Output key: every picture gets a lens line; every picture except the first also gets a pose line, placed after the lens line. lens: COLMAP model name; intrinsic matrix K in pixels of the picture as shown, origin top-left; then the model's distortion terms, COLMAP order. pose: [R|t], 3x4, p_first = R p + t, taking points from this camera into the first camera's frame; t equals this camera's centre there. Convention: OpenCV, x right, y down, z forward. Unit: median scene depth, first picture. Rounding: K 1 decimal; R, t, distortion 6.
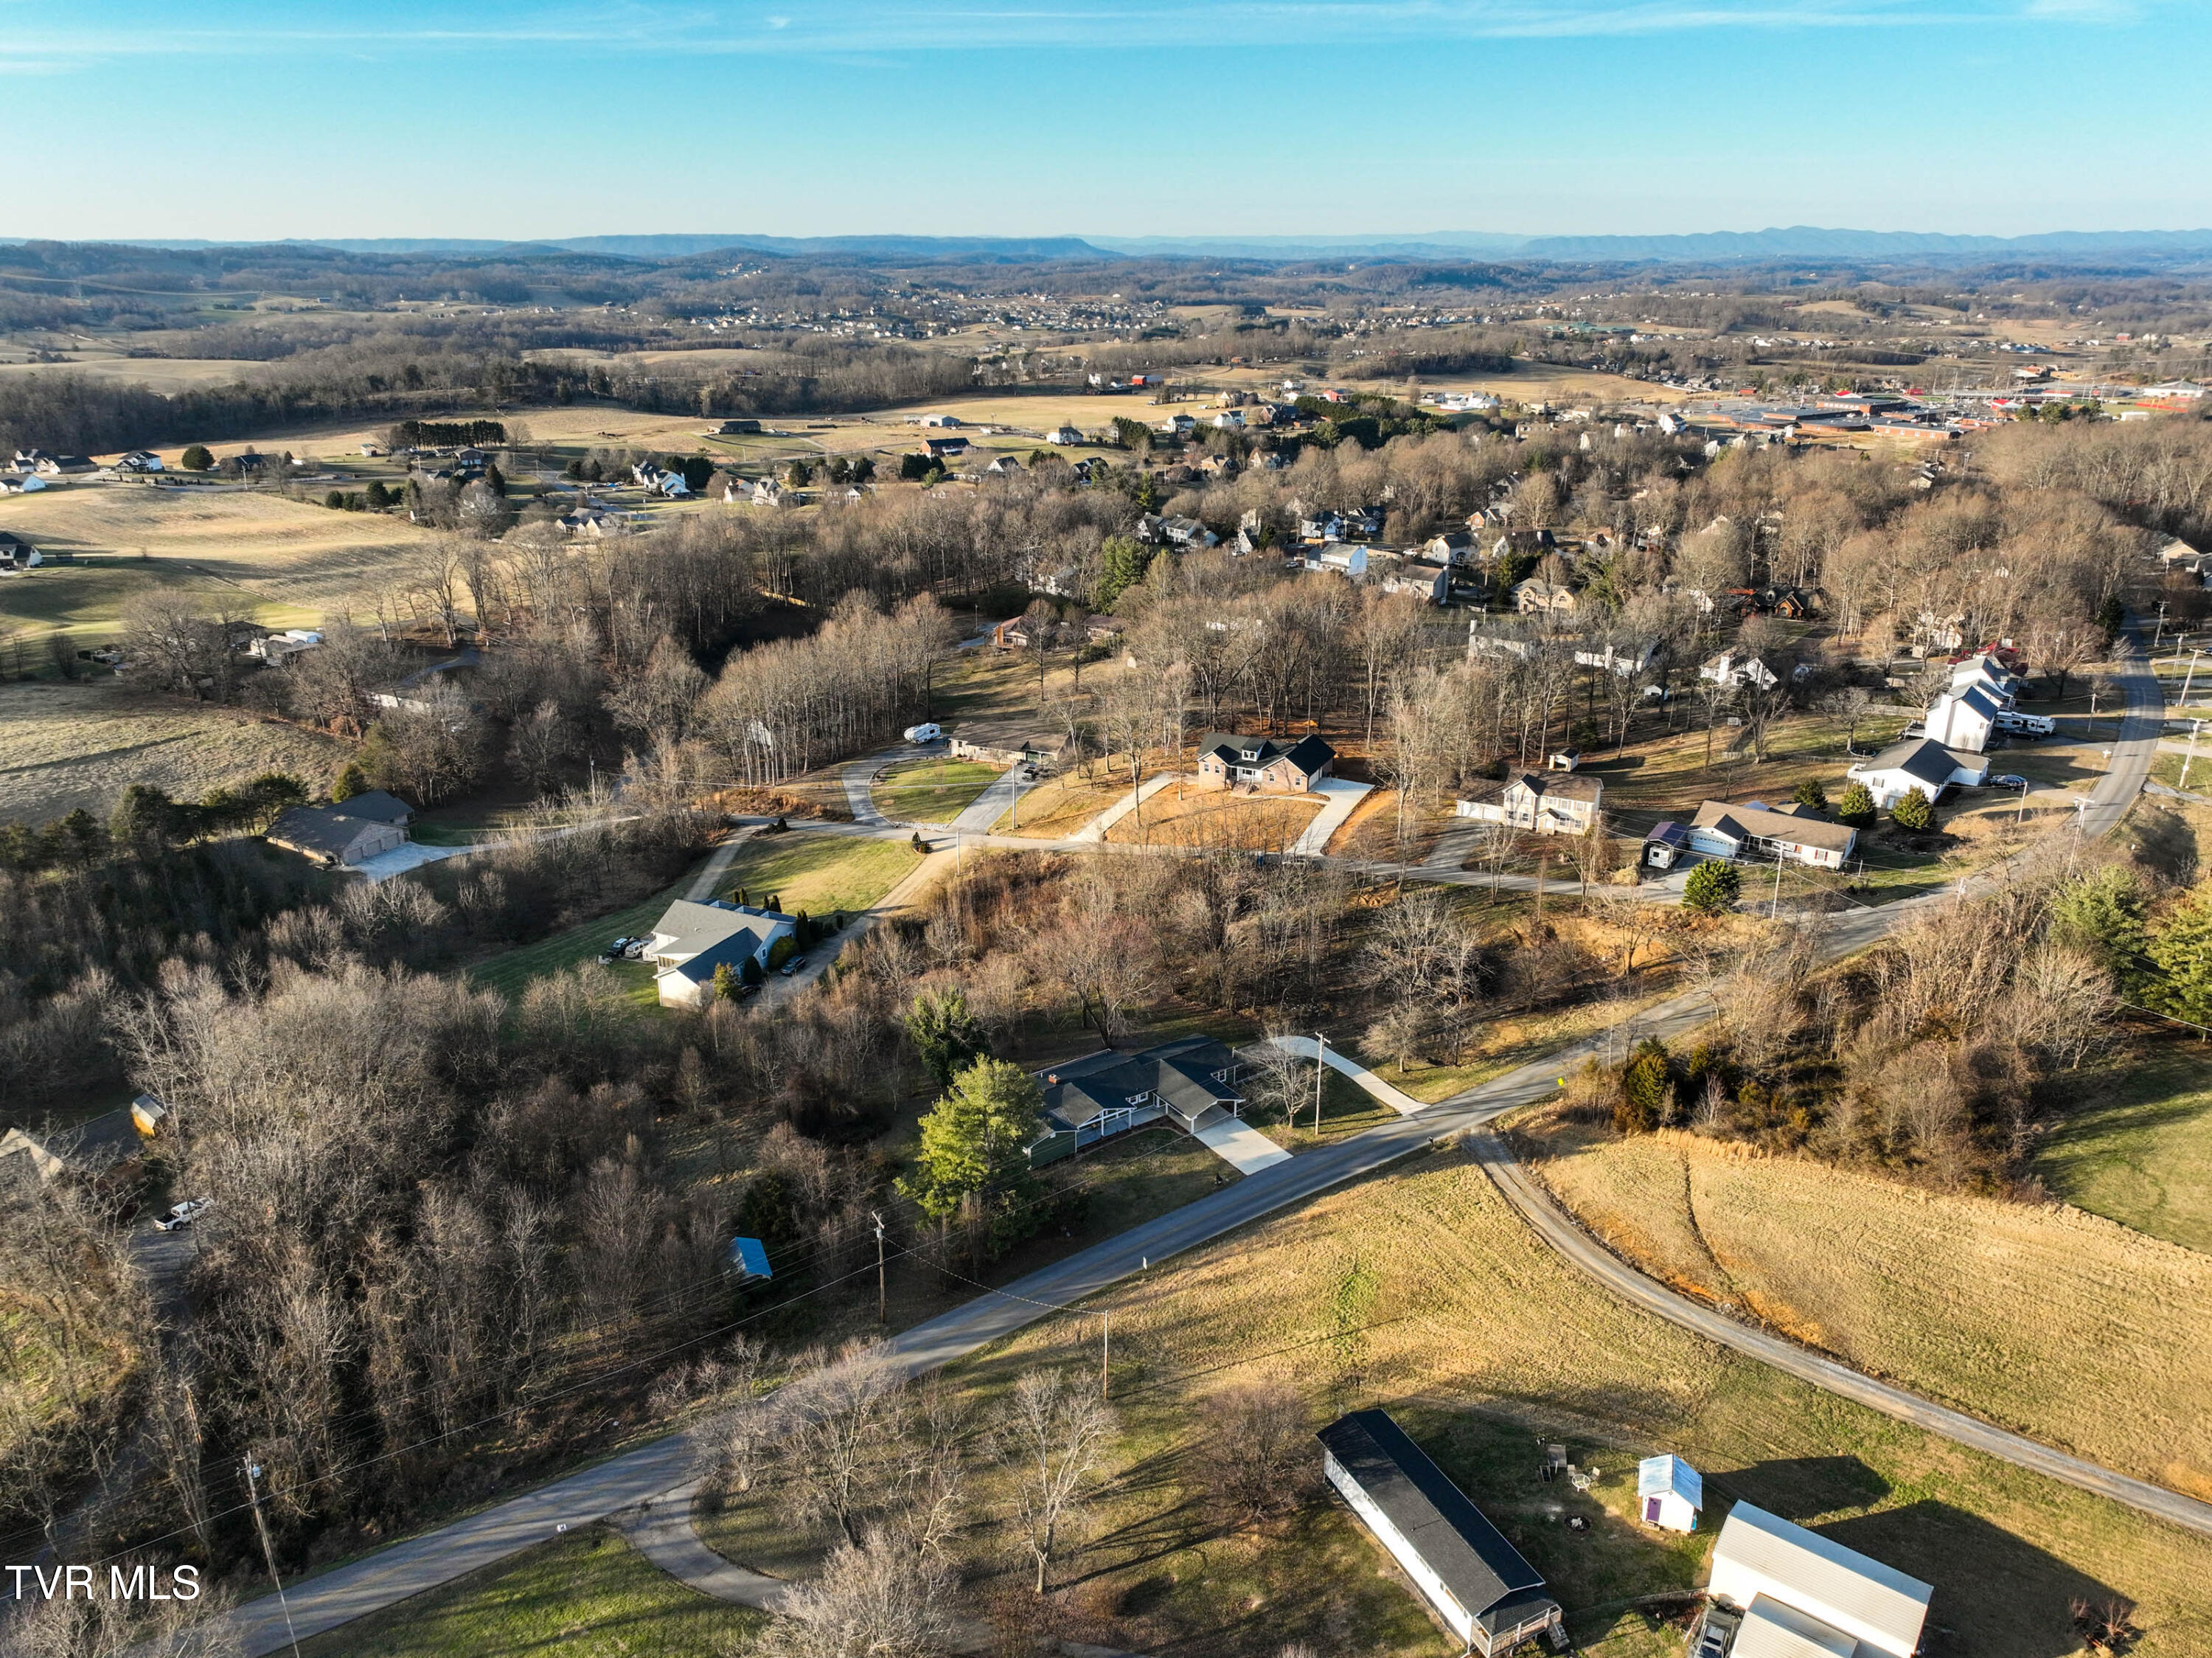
lens RADIAL K [[1550.7, 0, 1111.7], [0, 1550.7, 825.6], [0, 0, 1]] dist [-0.002970, 0.020030]
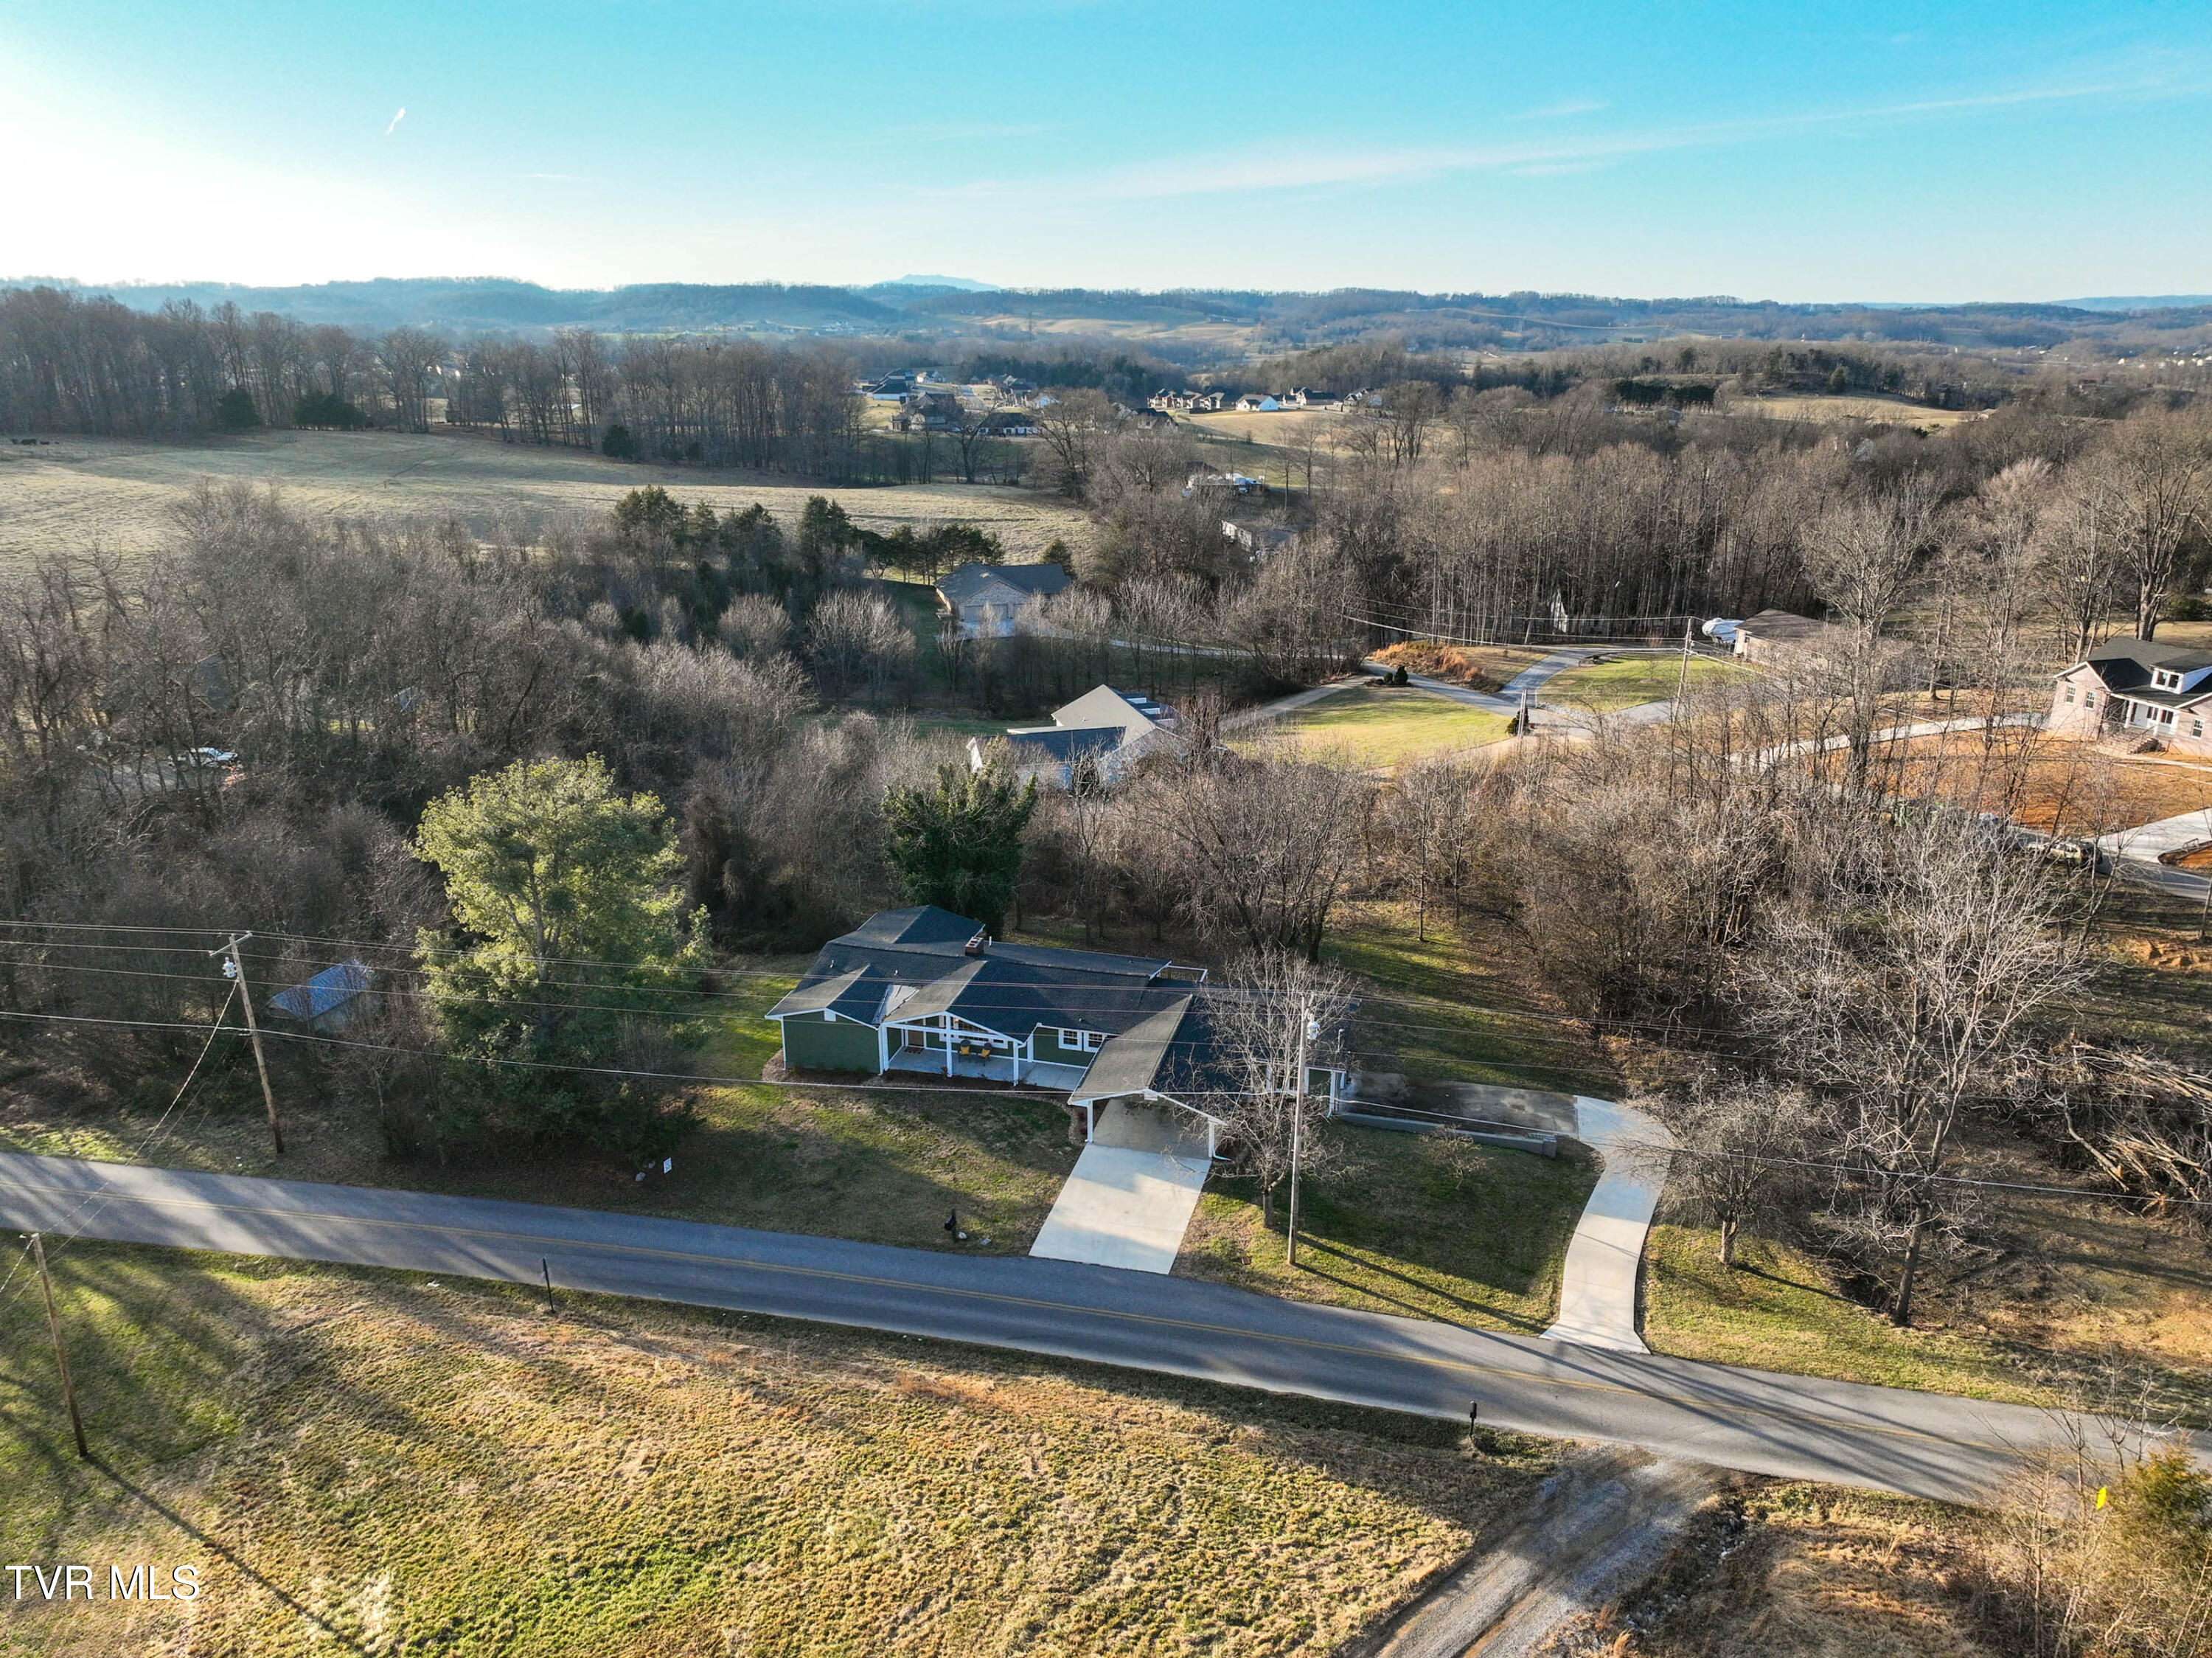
lens RADIAL K [[1550.7, 0, 1105.8], [0, 1550.7, 829.1], [0, 0, 1]] dist [-0.002970, 0.020030]
pose [[0.667973, 0.239966, -0.704435, 0.338420], [-0.265492, 0.961139, 0.075663, 0.077322], [0.695216, 0.136481, 0.705725, 0.667963]]
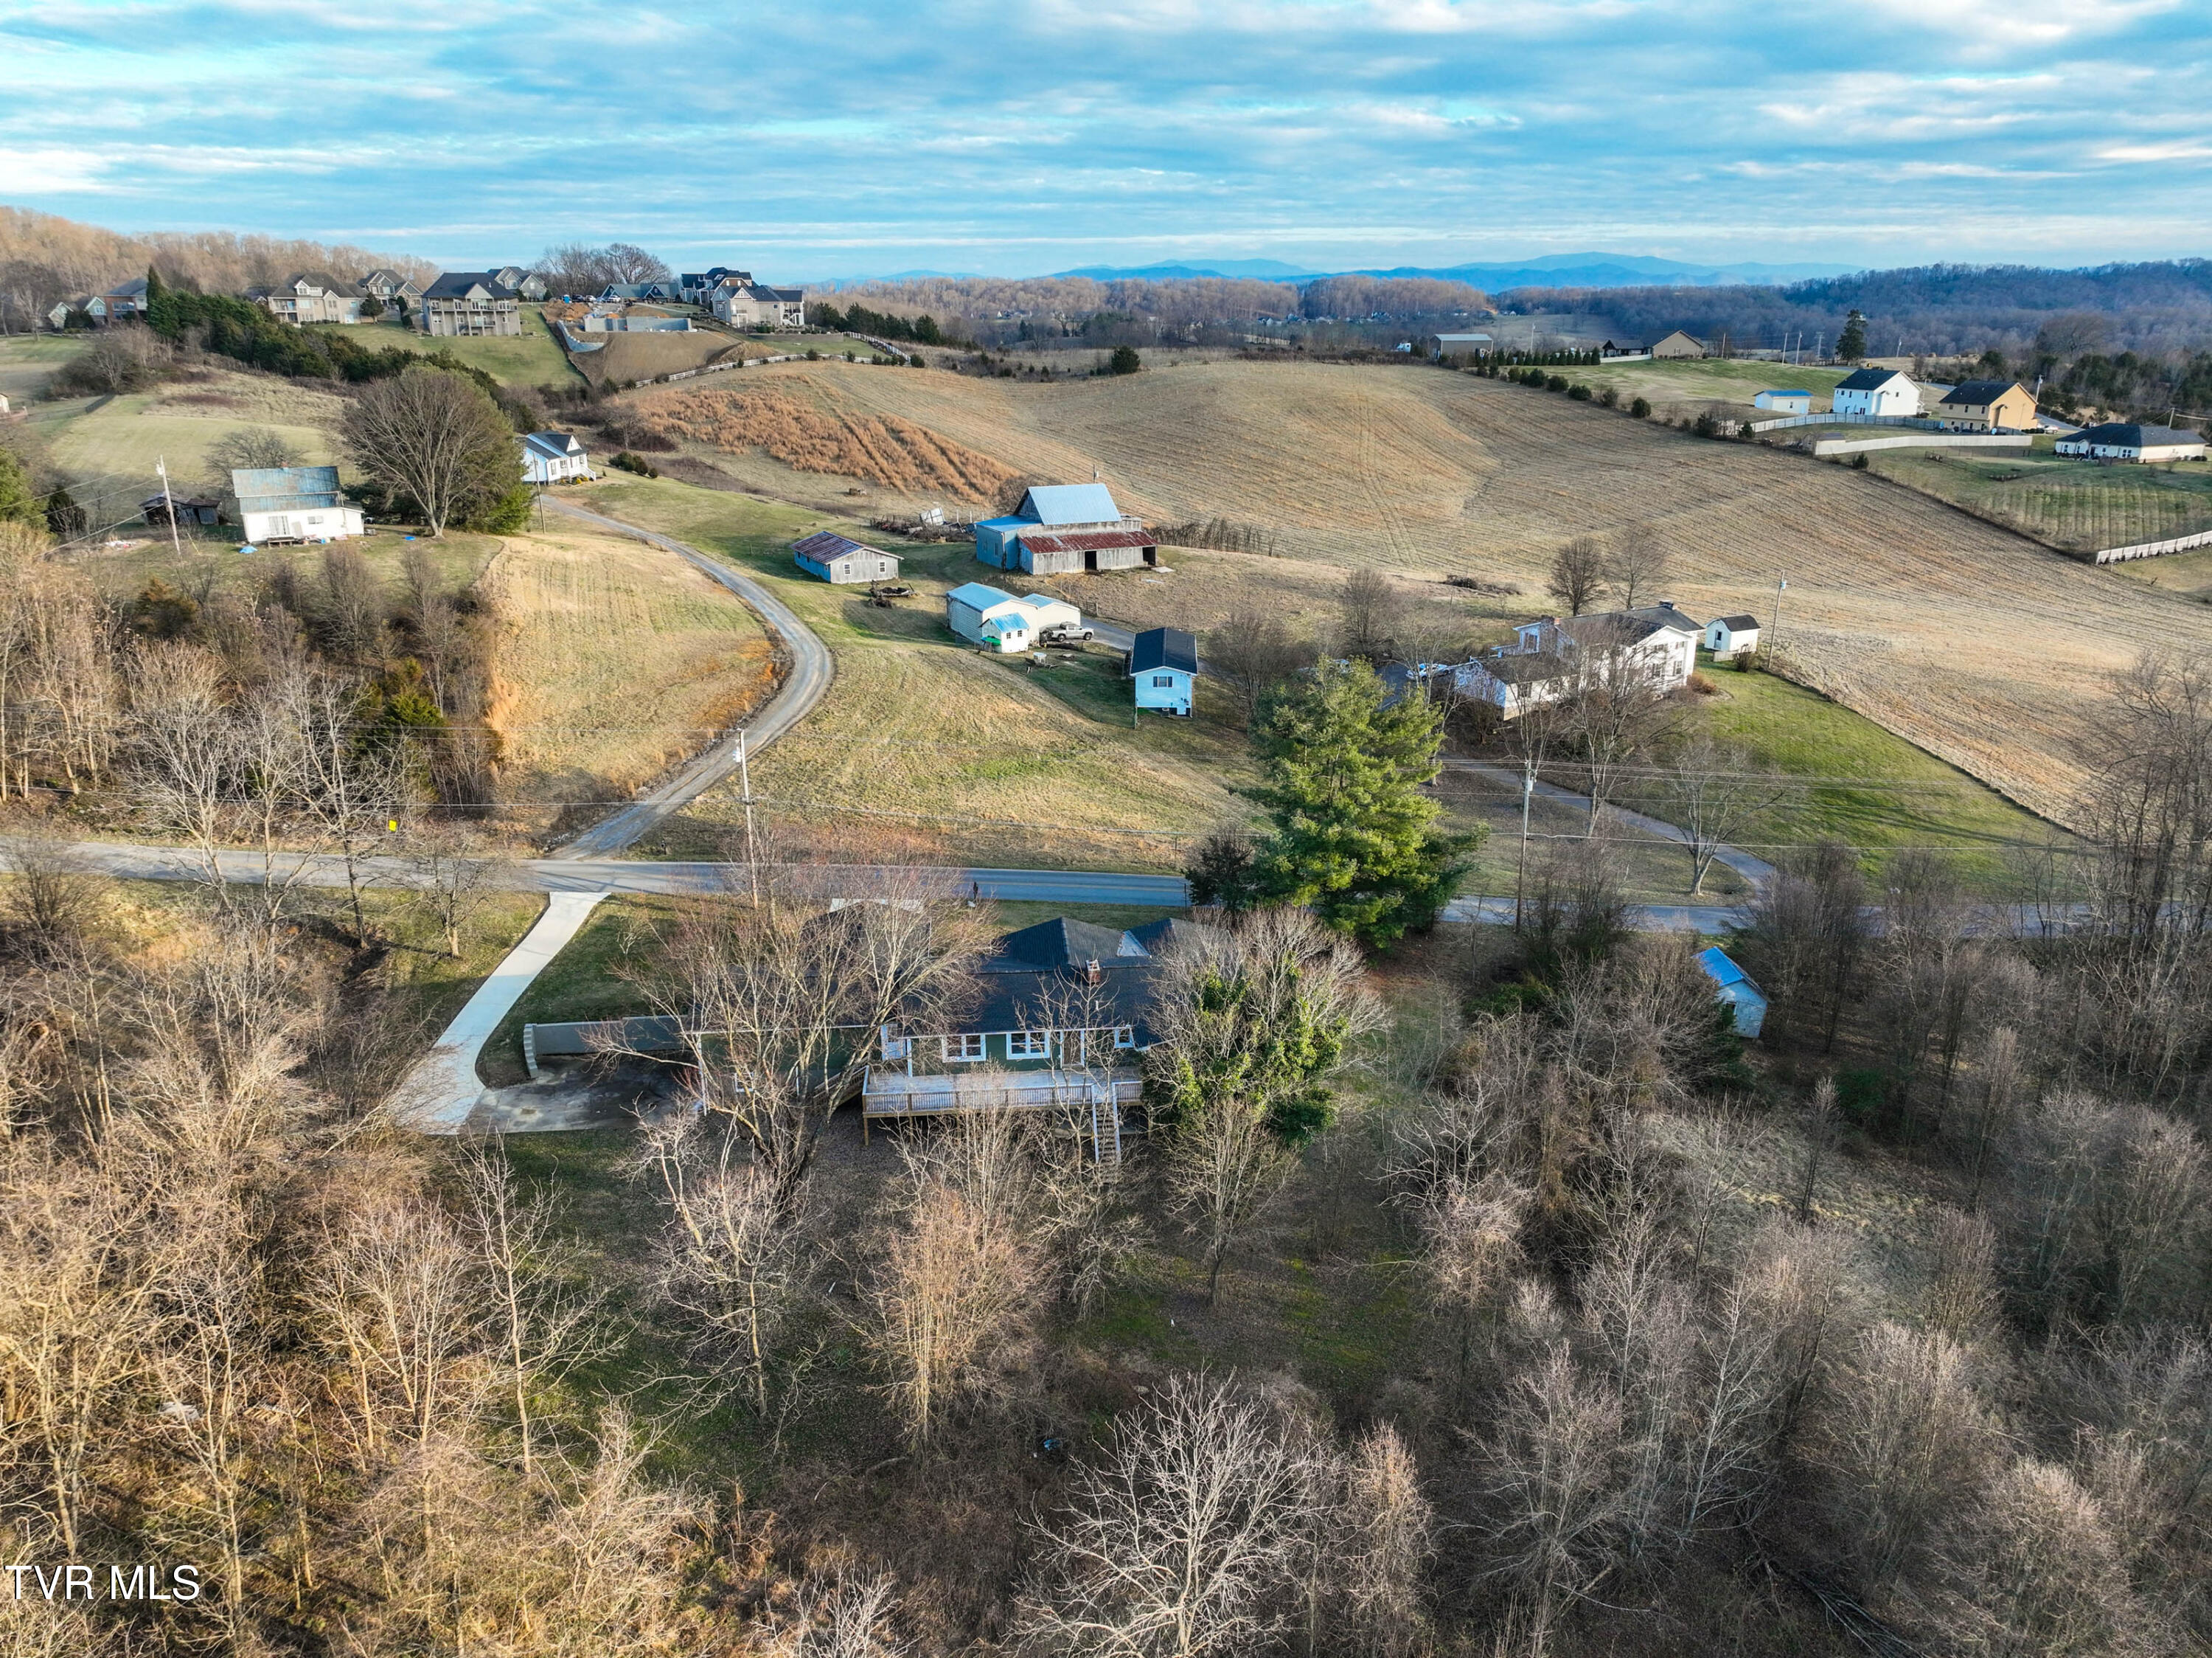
lens RADIAL K [[1550.7, 0, 1111.9], [0, 1550.7, 827.1], [0, 0, 1]] dist [-0.002970, 0.020030]
pose [[-0.874529, -0.145802, 0.462537, -0.259430], [0.175783, 0.793587, 0.582512, -0.152520], [-0.451995, 0.590730, -0.668385, 1.293992]]
